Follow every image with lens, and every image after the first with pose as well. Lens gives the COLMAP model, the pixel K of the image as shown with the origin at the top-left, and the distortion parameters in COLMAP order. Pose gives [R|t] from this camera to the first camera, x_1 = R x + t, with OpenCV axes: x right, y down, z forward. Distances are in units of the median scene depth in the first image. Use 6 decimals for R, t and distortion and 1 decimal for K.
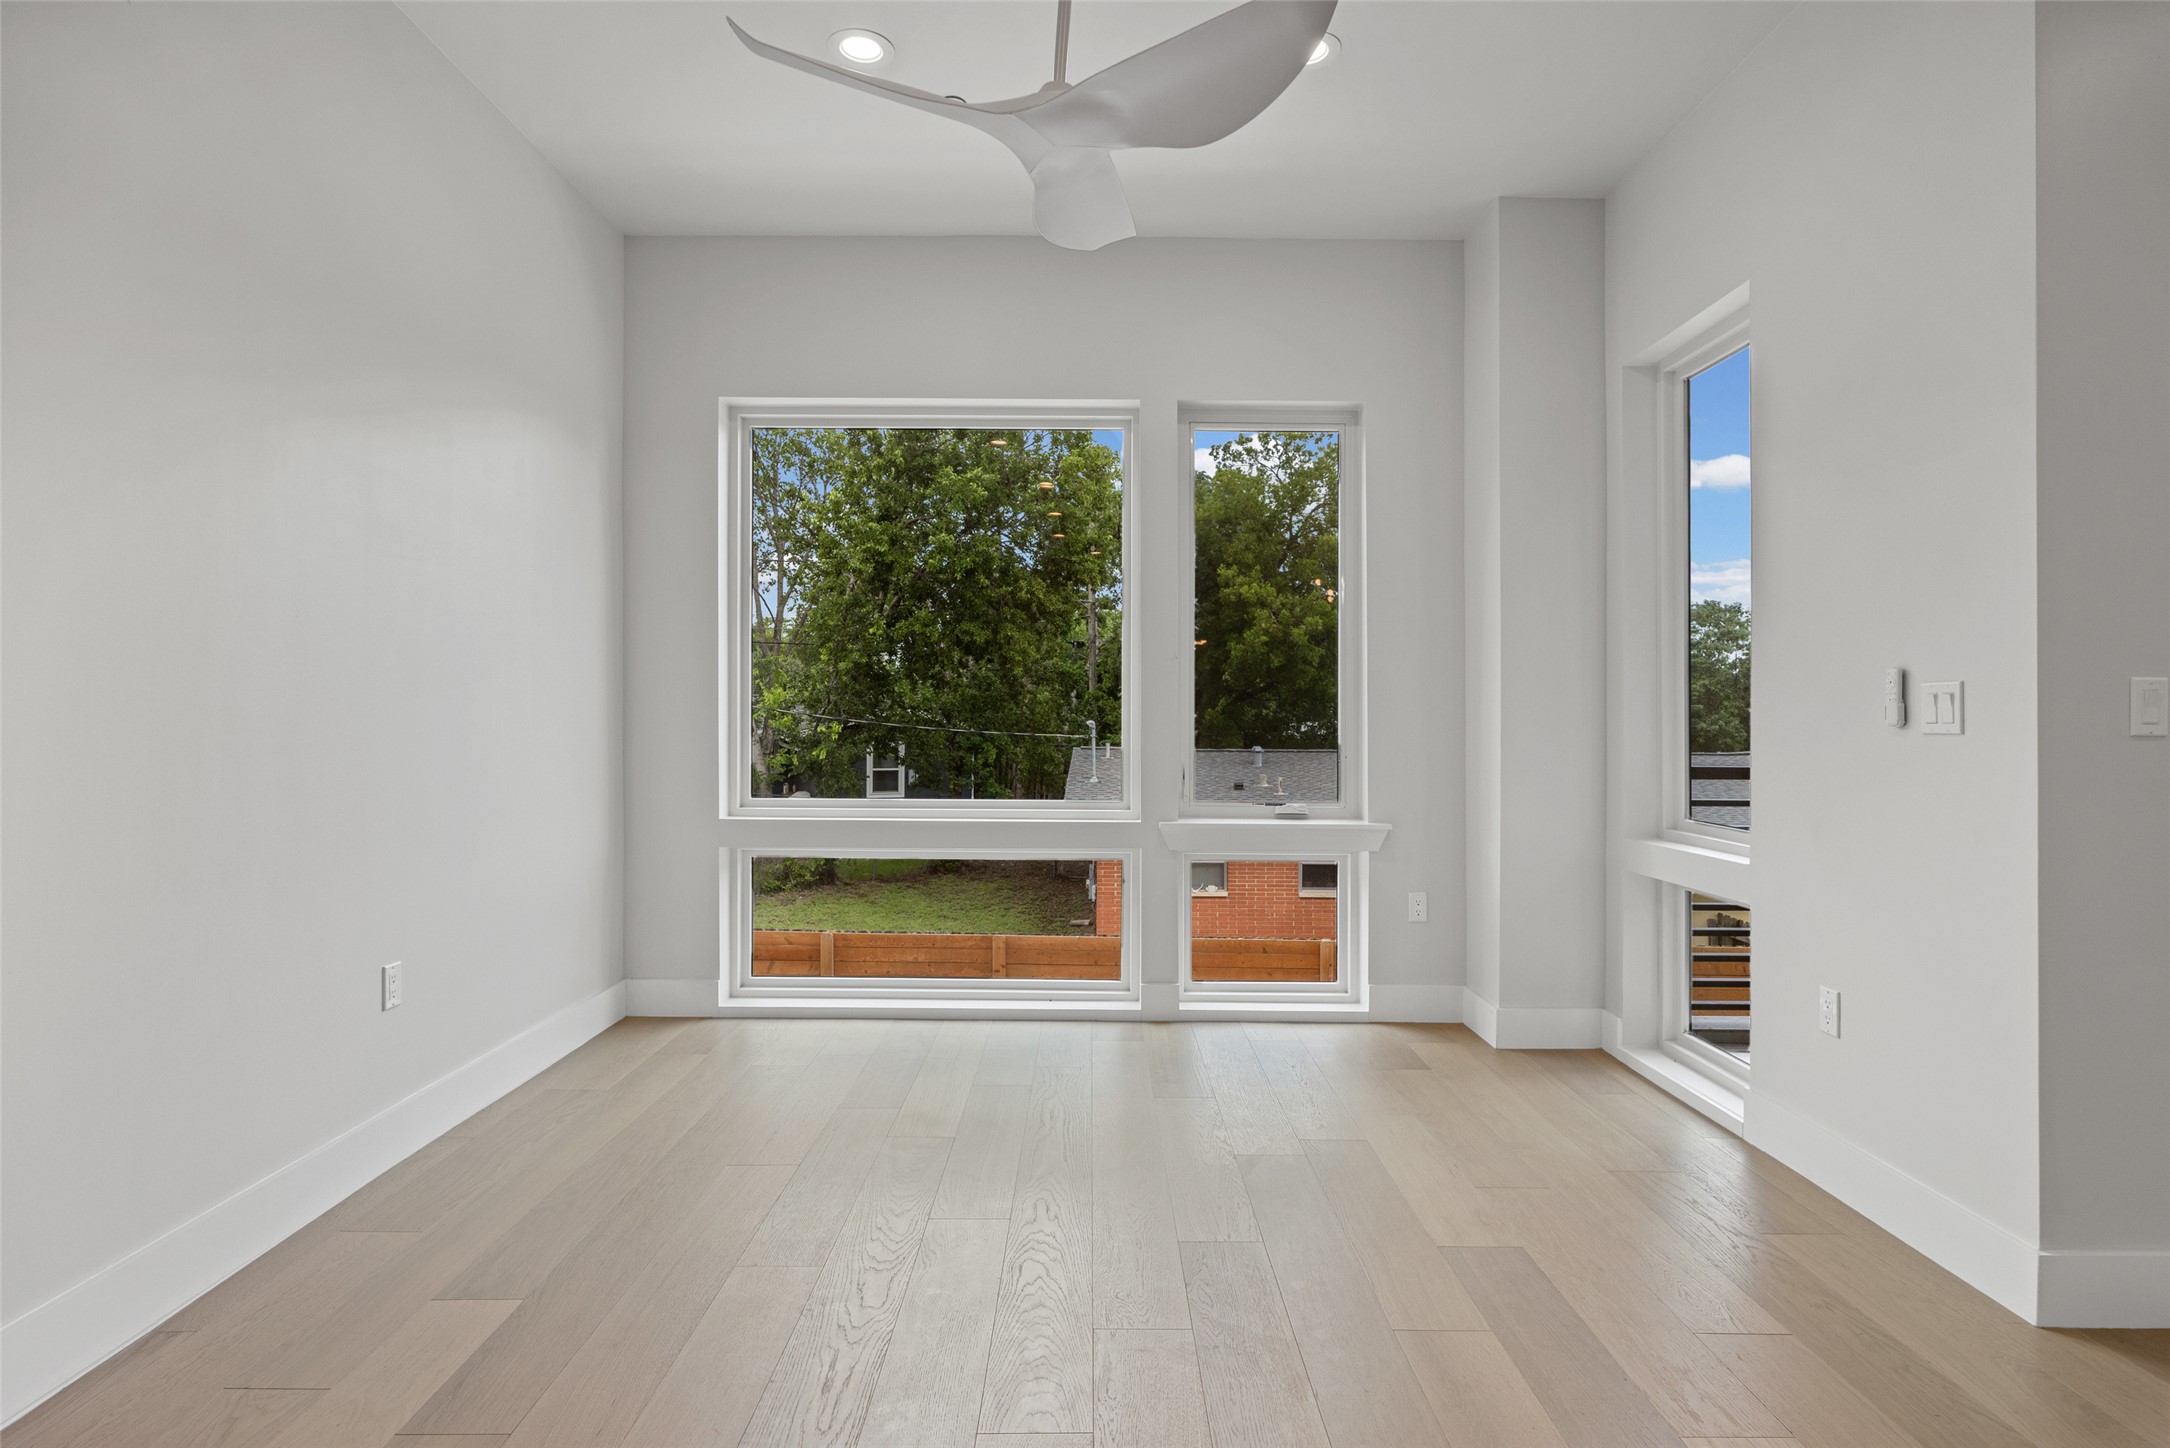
lens RADIAL K [[1086.9, 0, 1085.0], [0, 1086.9, 724.0], [0, 0, 1]] dist [-0.001755, -0.000457]
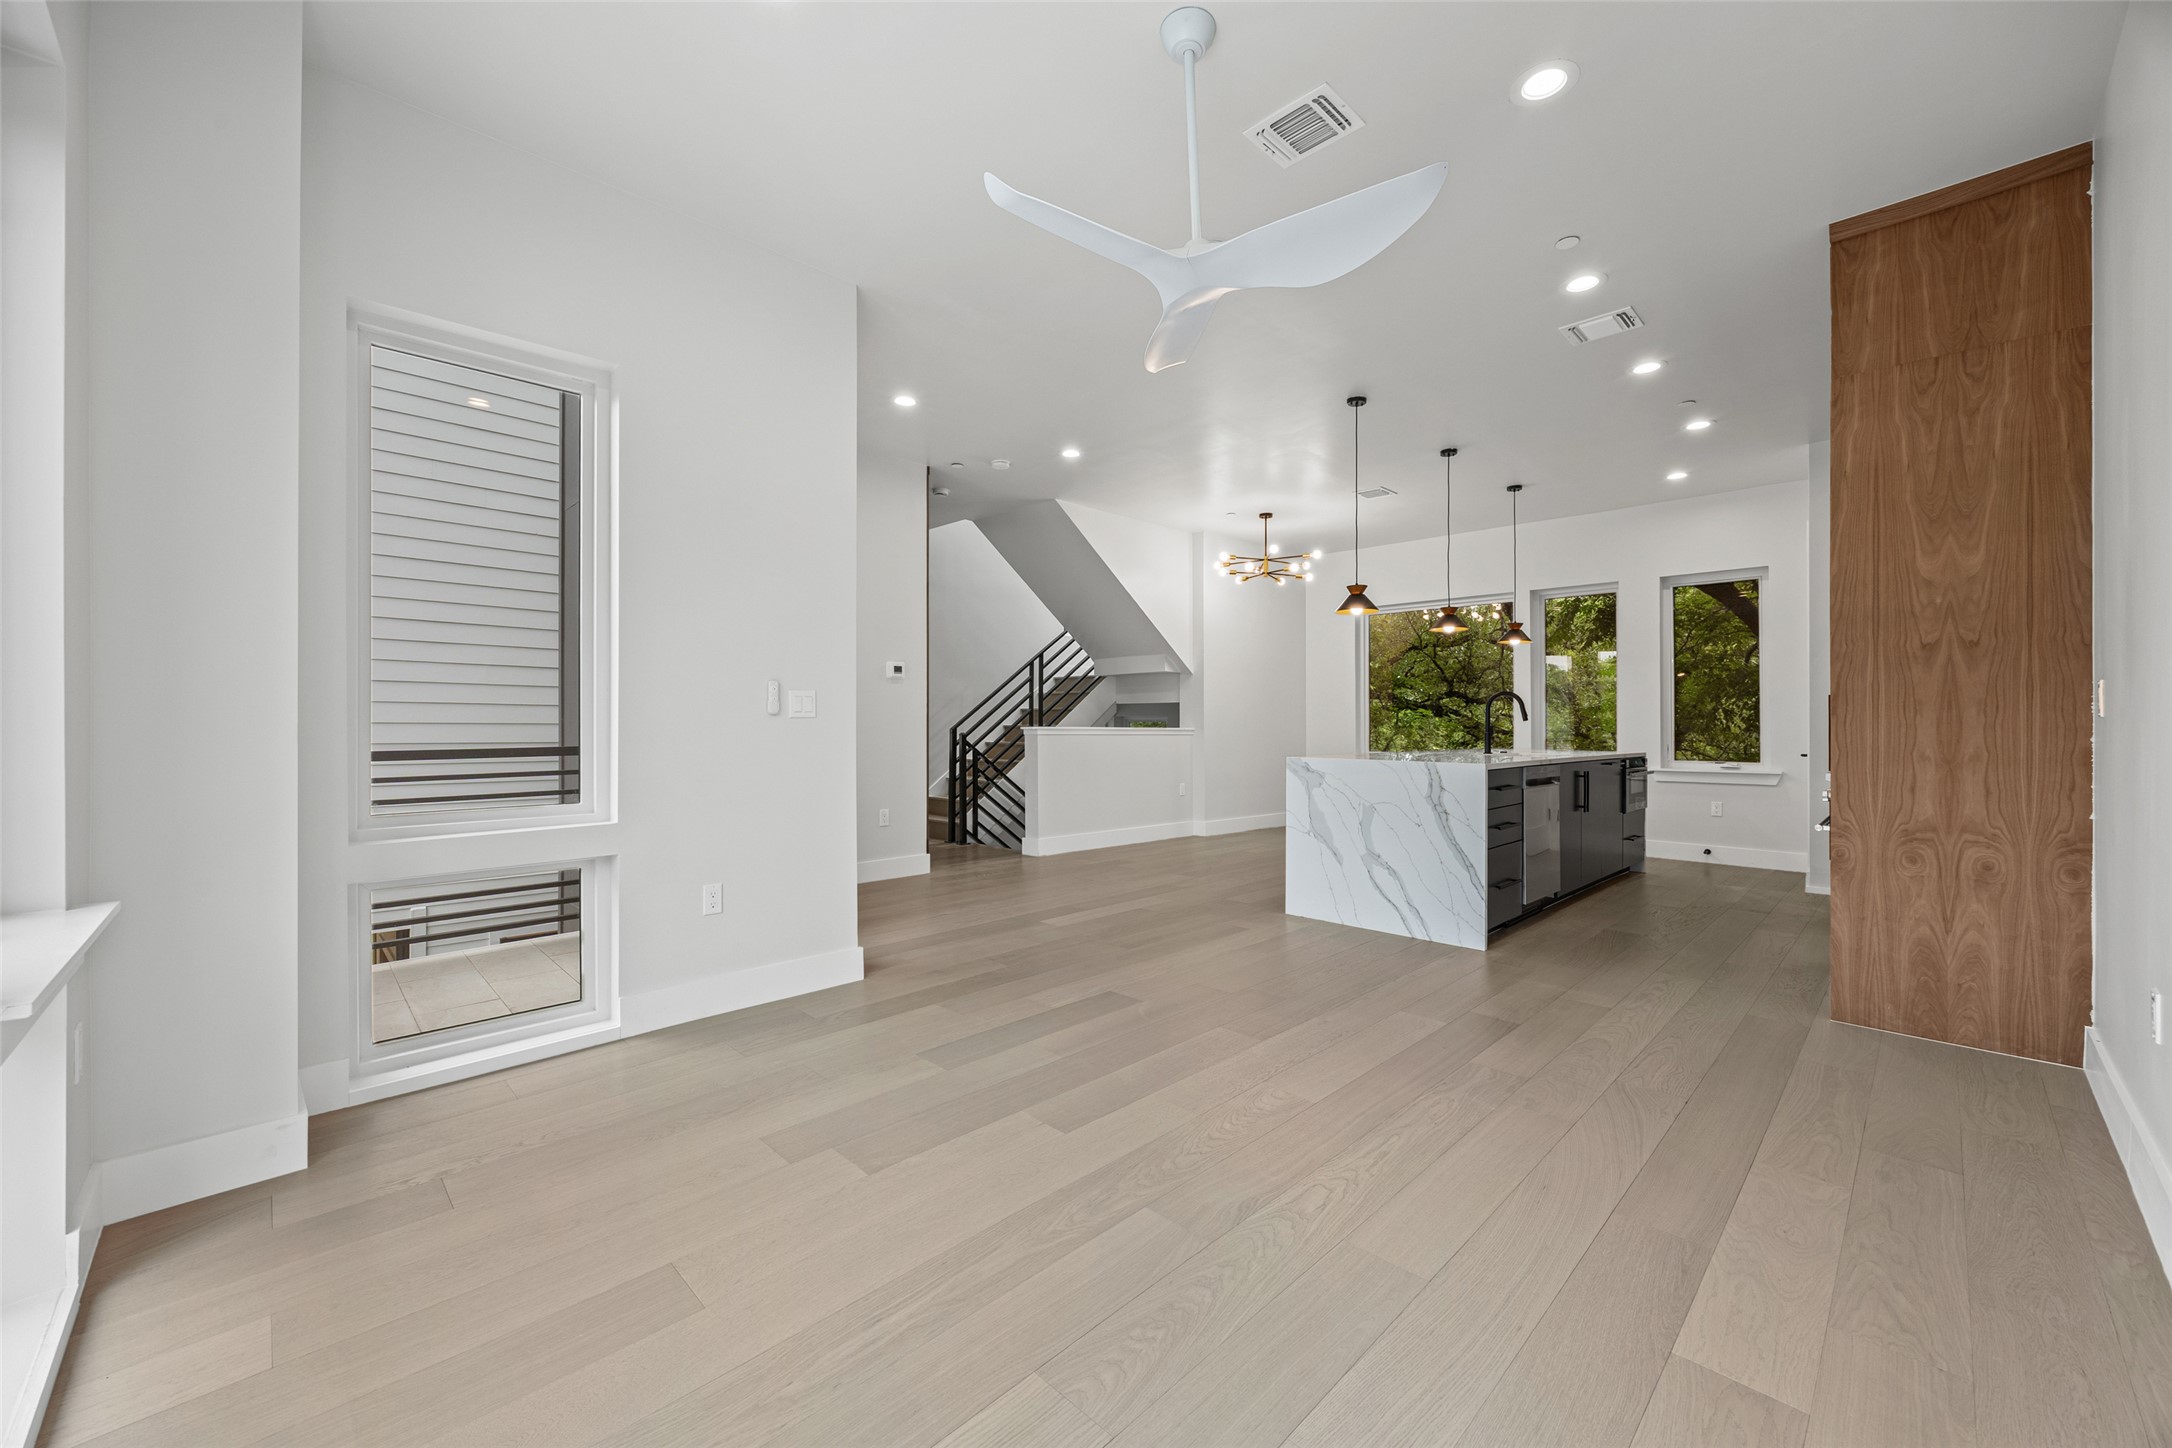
lens RADIAL K [[837.1, 0, 1061.6], [0, 837.1, 716.3], [0, 0, 1]] dist [-0.000276, 0.000085]
pose [[-0.686238, 0.002065, 0.727374, -0.338997], [0.004841, 0.999987, 0.001729, -0.000333], [-0.727361, 0.004707, -0.686239, 0.925703]]
